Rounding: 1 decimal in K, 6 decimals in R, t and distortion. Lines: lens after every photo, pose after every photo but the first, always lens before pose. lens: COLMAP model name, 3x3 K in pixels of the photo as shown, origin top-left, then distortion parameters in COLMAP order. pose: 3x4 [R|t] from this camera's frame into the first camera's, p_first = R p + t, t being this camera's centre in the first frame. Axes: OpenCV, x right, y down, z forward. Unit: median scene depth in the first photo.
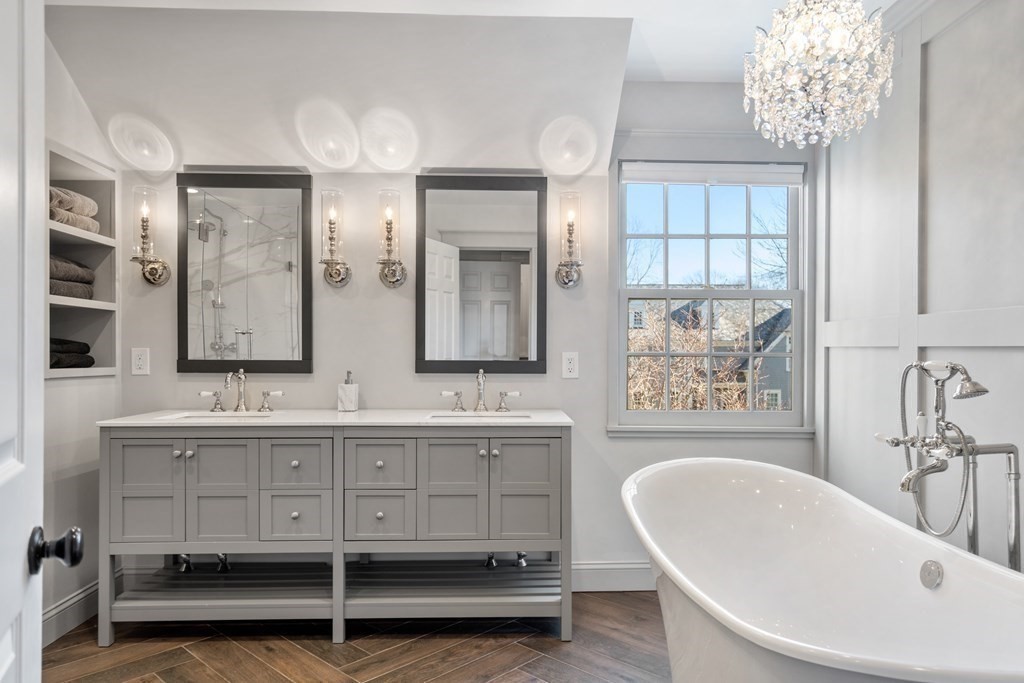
lens RADIAL K [[669.3, 0, 512.7], [0, 669.3, 350.1], [0, 0, 1]] dist [-0.002535, -0.000278]
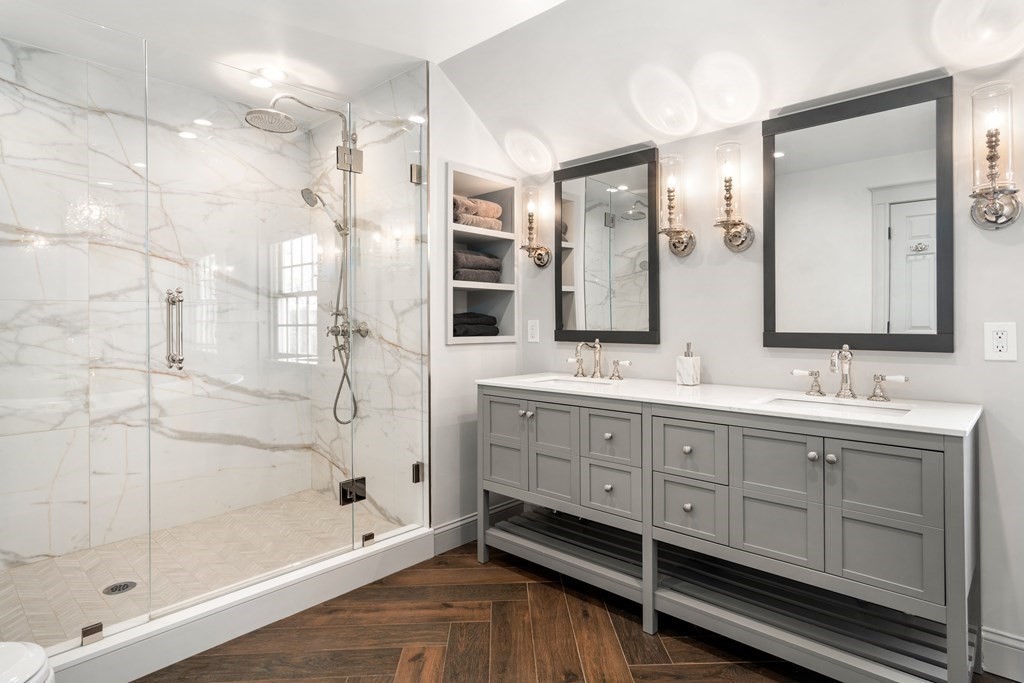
lens RADIAL K [[542.7, 0, 534.0], [0, 542.7, 318.7], [0, 0, 1]] dist [-0.005488, 0.003203]
pose [[0.722985, -0.008904, -0.690806, 0.146272], [0.006431, 0.999960, -0.006158, -0.000118], [0.690834, 0.000010, 0.723014, 0.323878]]
